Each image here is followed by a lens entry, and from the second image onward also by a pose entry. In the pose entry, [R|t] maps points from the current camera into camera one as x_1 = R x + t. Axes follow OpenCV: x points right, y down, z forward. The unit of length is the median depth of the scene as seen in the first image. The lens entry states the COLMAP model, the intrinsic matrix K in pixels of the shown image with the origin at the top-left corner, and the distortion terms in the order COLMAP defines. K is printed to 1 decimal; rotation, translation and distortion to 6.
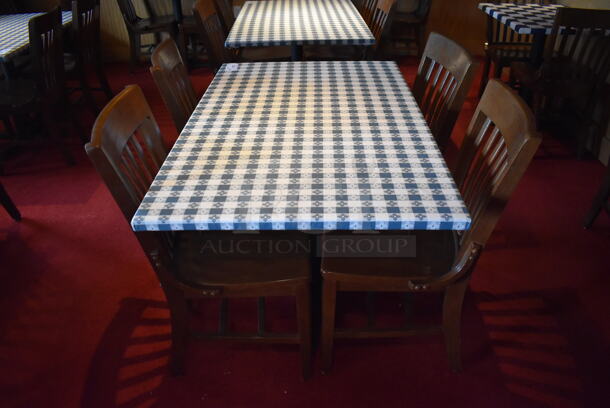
lens RADIAL K [[463.4, 0, 305.7], [0, 463.4, 207.3], [0, 0, 1]] dist [-0.092706, 0.014675]
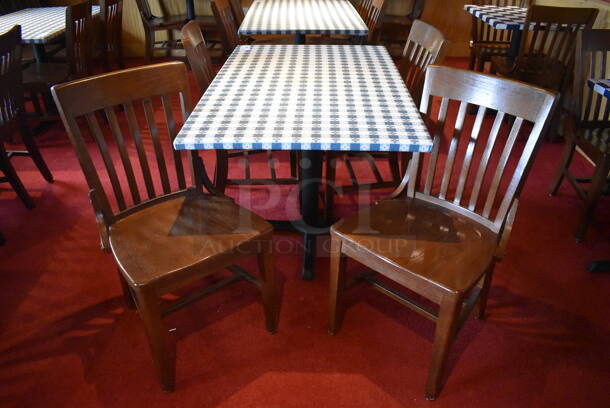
lens RADIAL K [[463.4, 0, 307.6], [0, 463.4, 205.0], [0, 0, 1]] dist [-0.092706, 0.014675]
pose [[0.999862, 0.015488, 0.005943, -0.001809], [-0.015314, 0.999484, -0.028251, 0.107476], [-0.006378, 0.028156, 0.999583, -0.136369]]
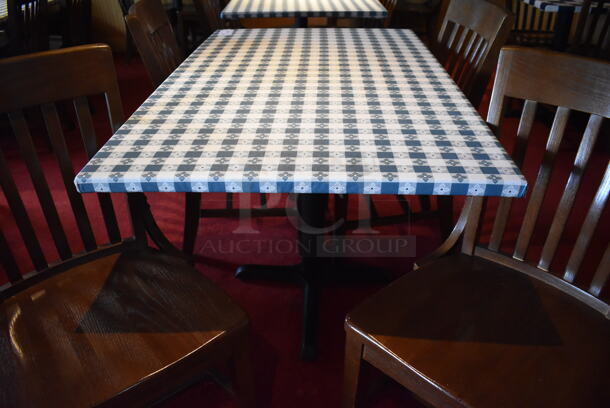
lens RADIAL K [[463.4, 0, 304.4], [0, 463.4, 204.4], [0, 0, 1]] dist [-0.092706, 0.014675]
pose [[0.999829, 0.014965, -0.010858, 0.003446], [-0.015244, 0.999542, -0.026129, 0.038245], [0.010462, 0.026291, 0.999600, 0.113503]]
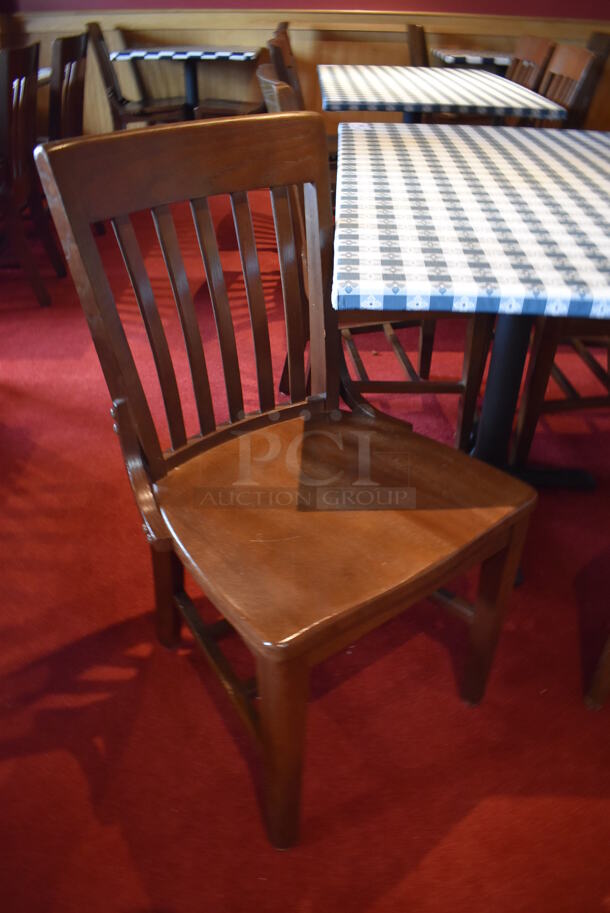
lens RADIAL K [[693.6, 0, 307.2], [0, 693.6, 457.2], [0, 0, 1]] dist [-0.092706, 0.014675]
pose [[0.999435, 0.033404, -0.003821, -0.178156], [-0.033290, 0.999089, 0.026701, 0.092853], [0.004710, -0.026558, 0.999636, 0.077960]]
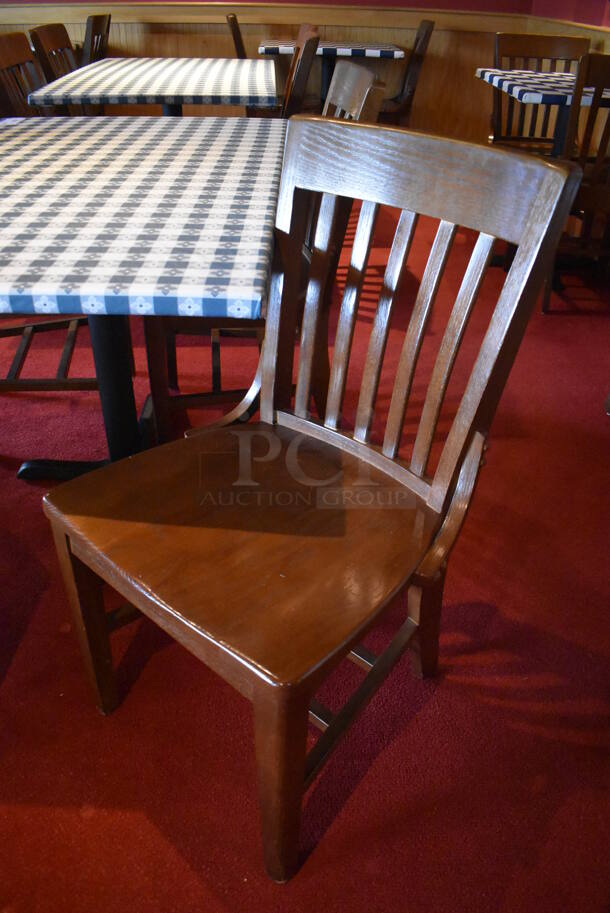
lens RADIAL K [[693.6, 0, 303.5], [0, 693.6, 456.2], [0, 0, 1]] dist [-0.092706, 0.014675]
pose [[0.999118, 0.021146, 0.036287, 0.167996], [-0.022284, 0.999263, 0.031248, 0.080980], [-0.035600, -0.032029, 0.998853, 0.087020]]
